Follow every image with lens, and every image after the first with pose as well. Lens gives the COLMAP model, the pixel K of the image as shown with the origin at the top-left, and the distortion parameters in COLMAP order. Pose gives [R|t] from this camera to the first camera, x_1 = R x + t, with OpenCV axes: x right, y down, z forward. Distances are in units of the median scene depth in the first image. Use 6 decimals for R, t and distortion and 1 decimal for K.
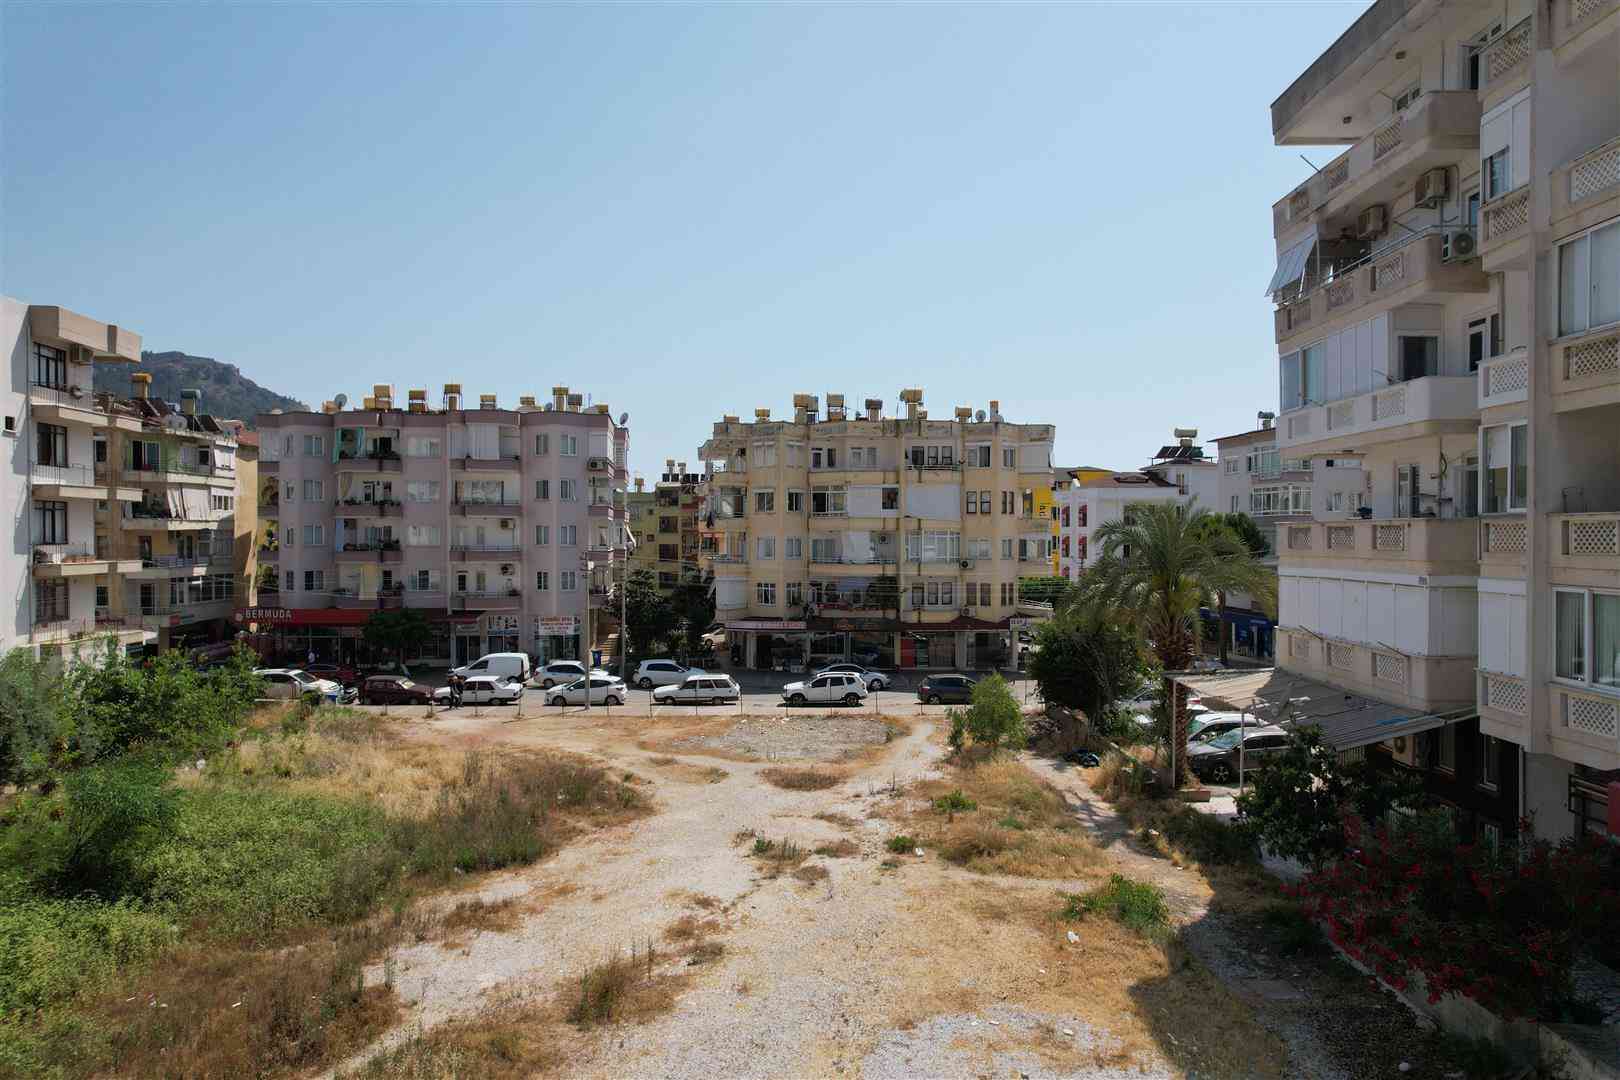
lens RADIAL K [[1034.9, 0, 812.1], [0, 1034.9, 543.6], [0, 0, 1]] dist [-0.077011, 0.069255]
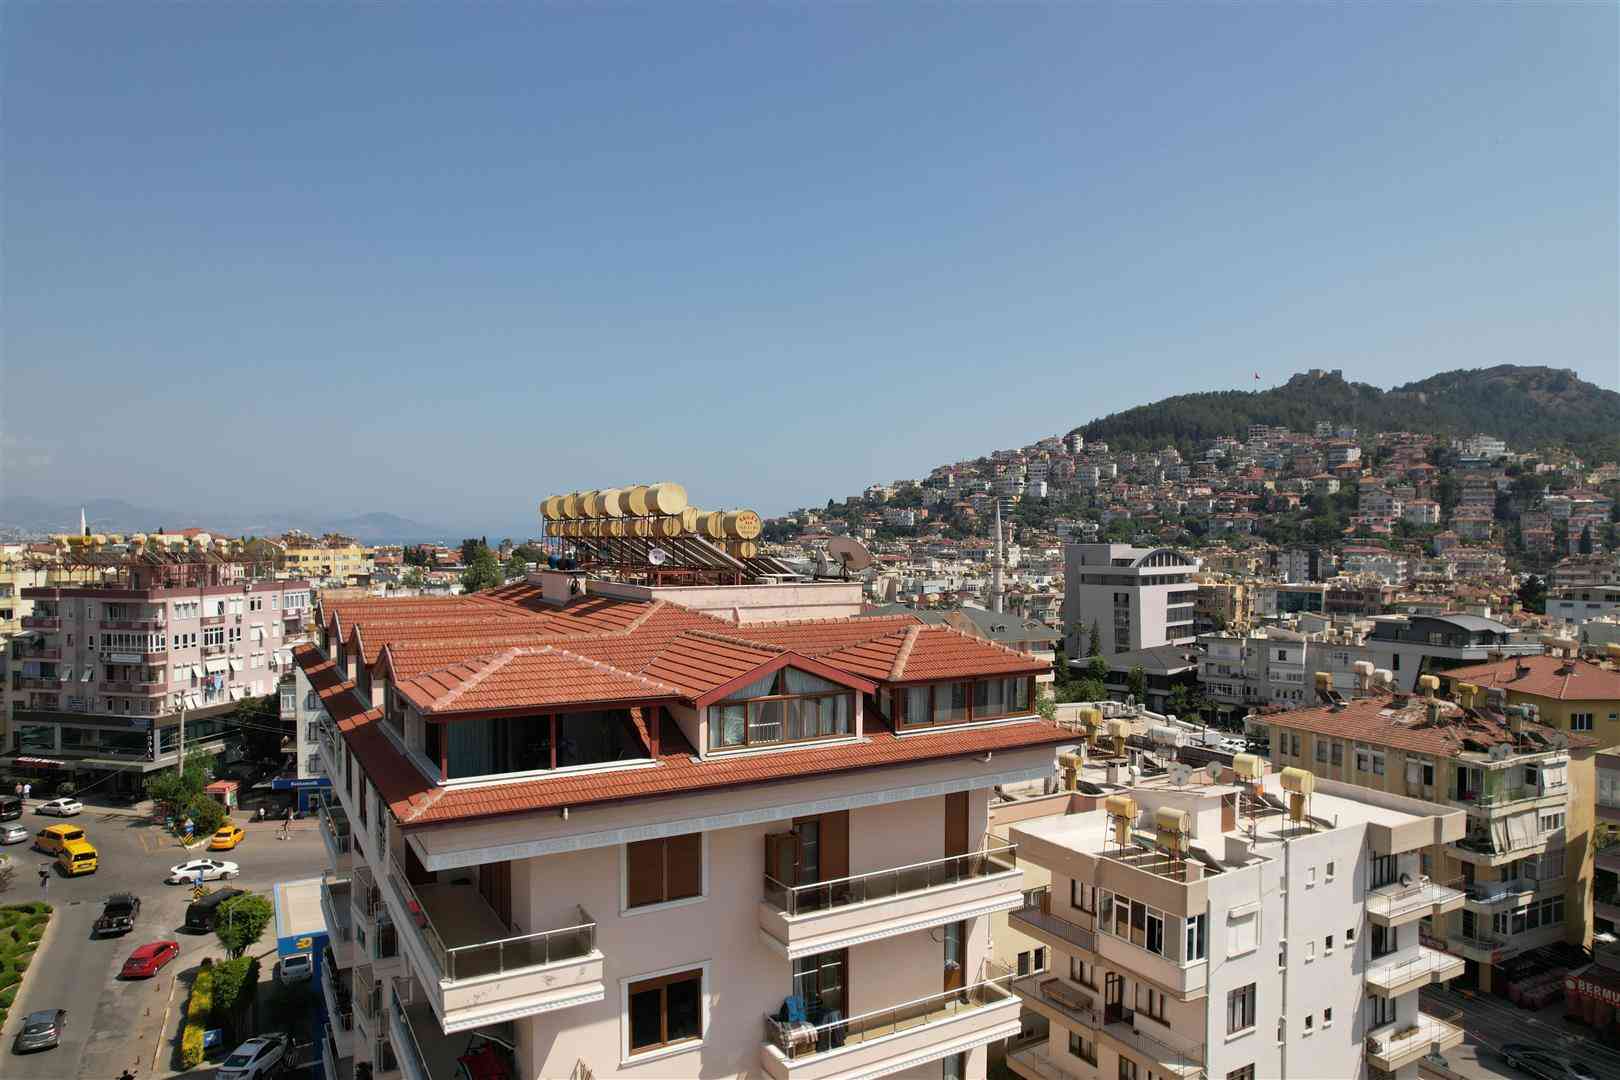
lens RADIAL K [[1041.5, 0, 811.4], [0, 1041.5, 545.3], [0, 0, 1]] dist [-0.095478, 0.085974]
pose [[0.400776, 0.008869, -0.916133, 0.003819], [-0.010719, 0.999930, 0.004991, -0.318029], [0.916113, 0.007820, 0.400843, -0.008432]]
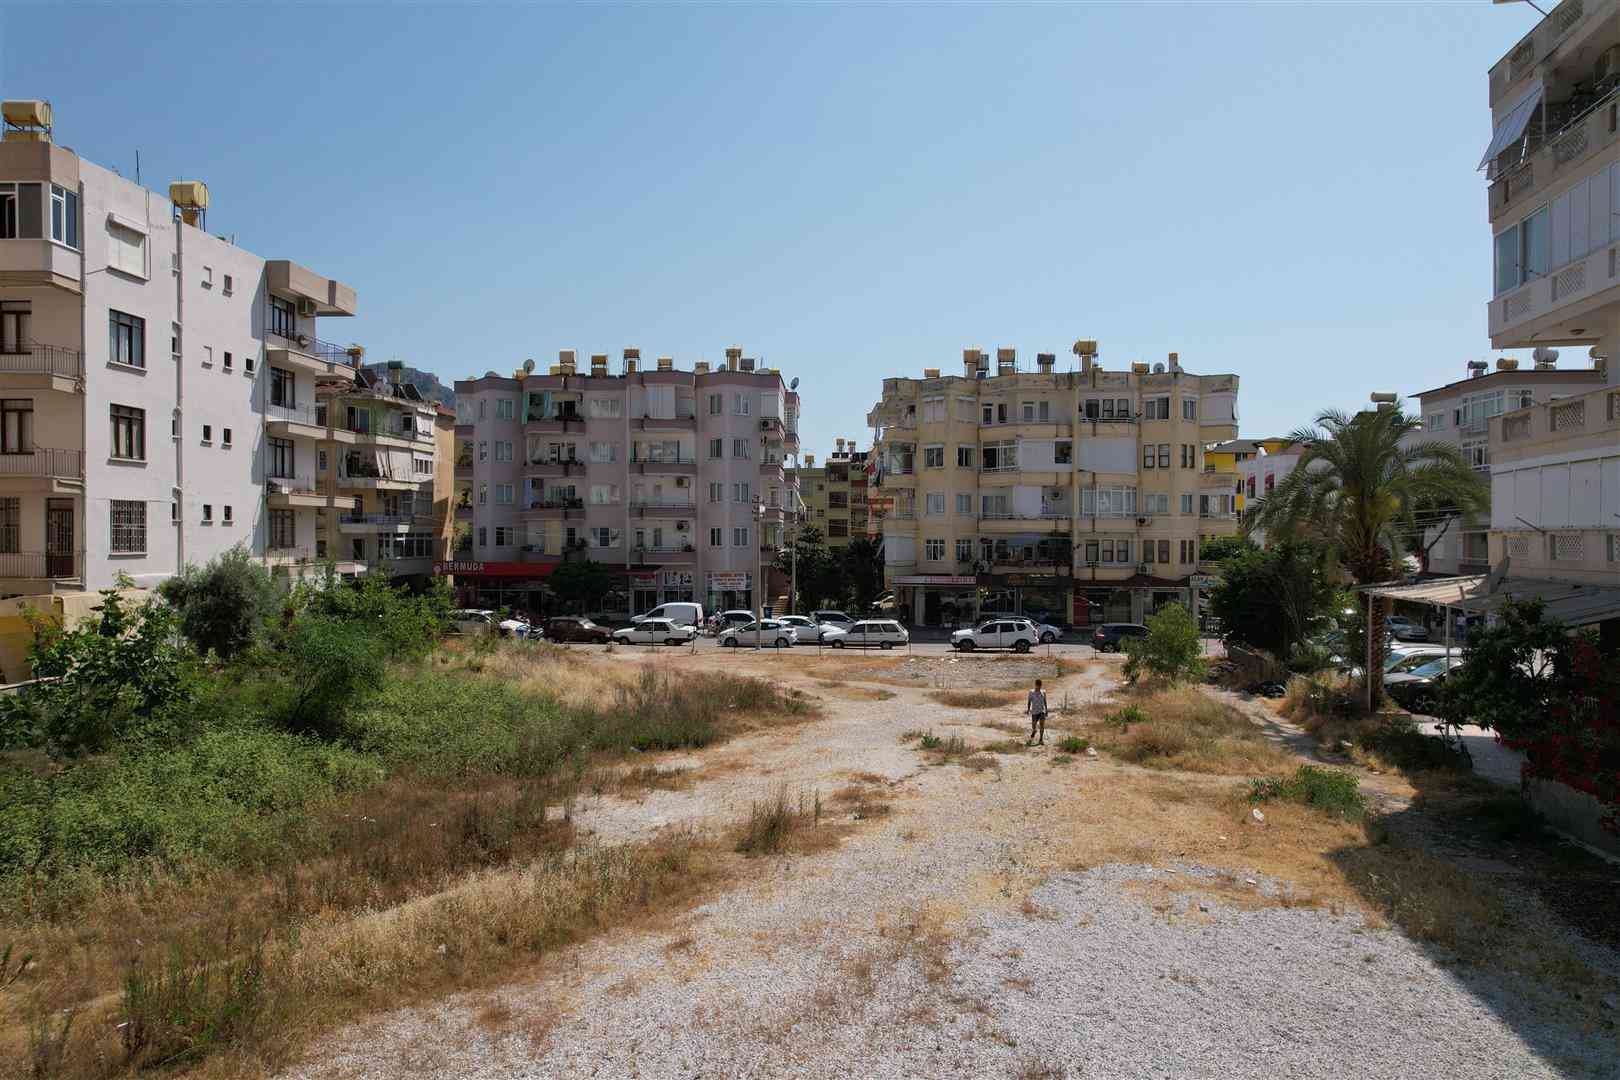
lens RADIAL K [[1036.1, 0, 812.8], [0, 1036.1, 544.2], [0, 0, 1]] dist [-0.079315, 0.069553]
pose [[0.986742, 0.003231, -0.162267, 0.000445], [-0.003227, 0.999995, 0.000289, 0.043414], [0.162267, 0.000239, 0.986747, -0.000420]]
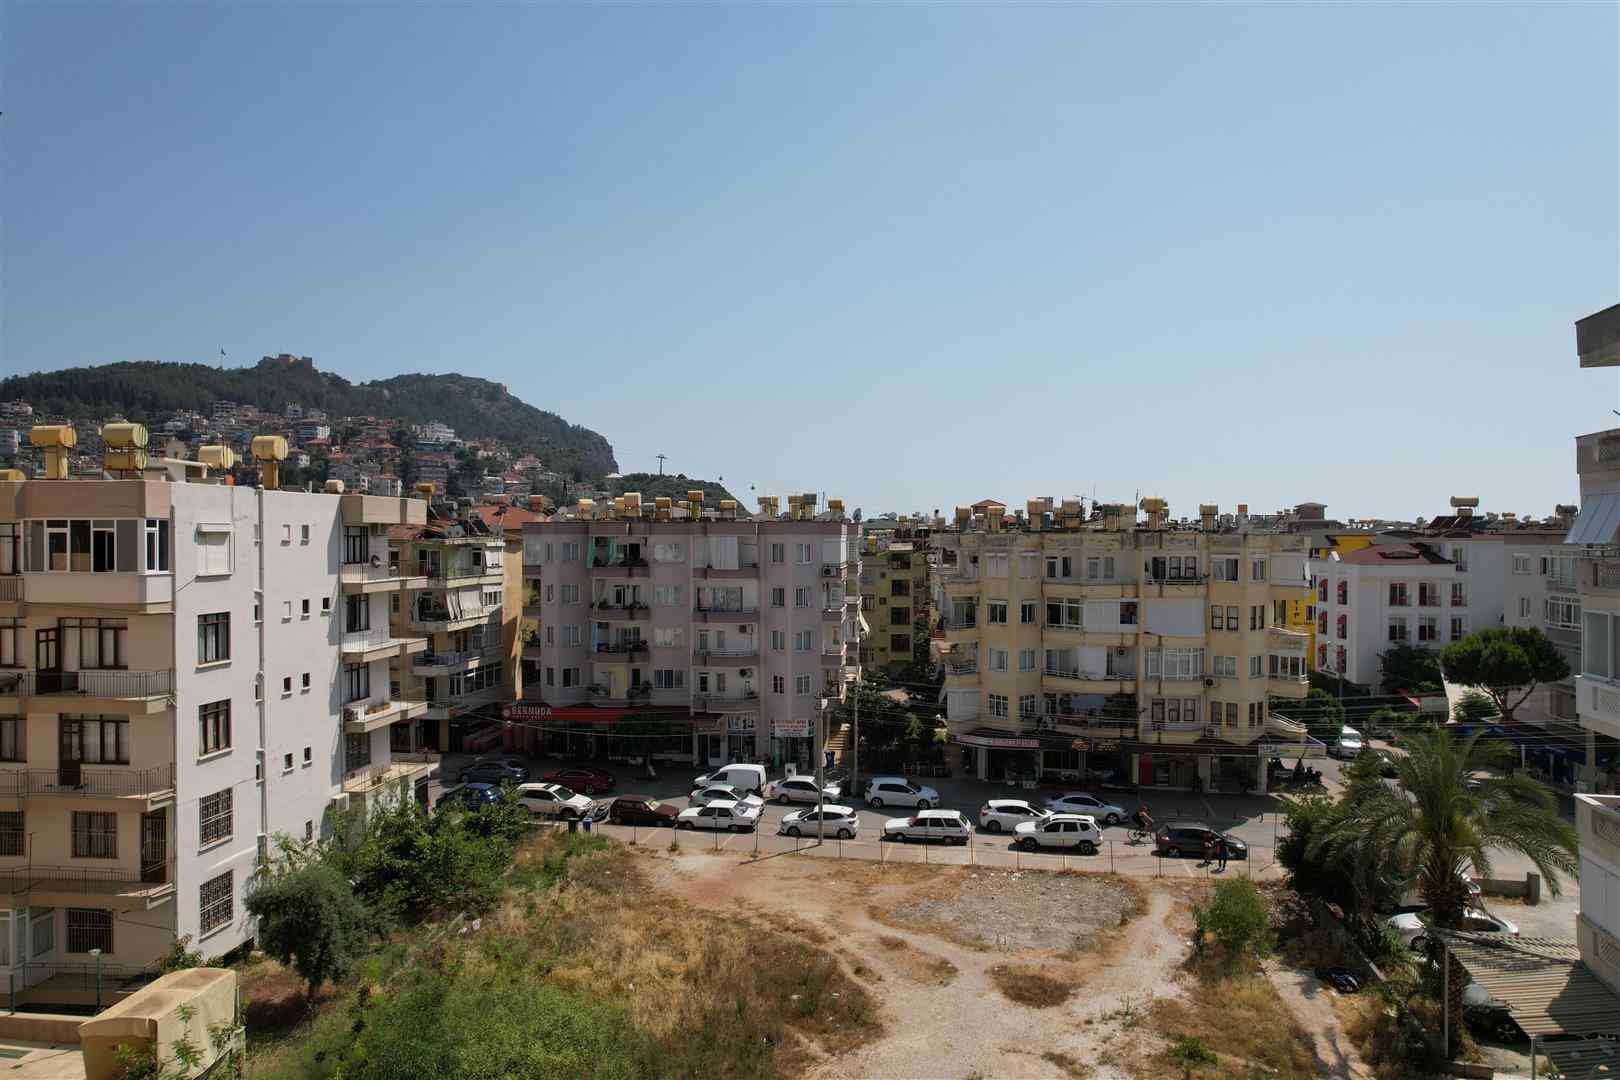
lens RADIAL K [[1036.1, 0, 812.8], [0, 1036.1, 544.2], [0, 0, 1]] dist [-0.079315, 0.069553]
pose [[0.975140, 0.002385, -0.221577, 0.000705], [-0.002475, 0.999997, -0.000129, -0.107017], [0.221576, 0.000674, 0.975143, -0.002710]]
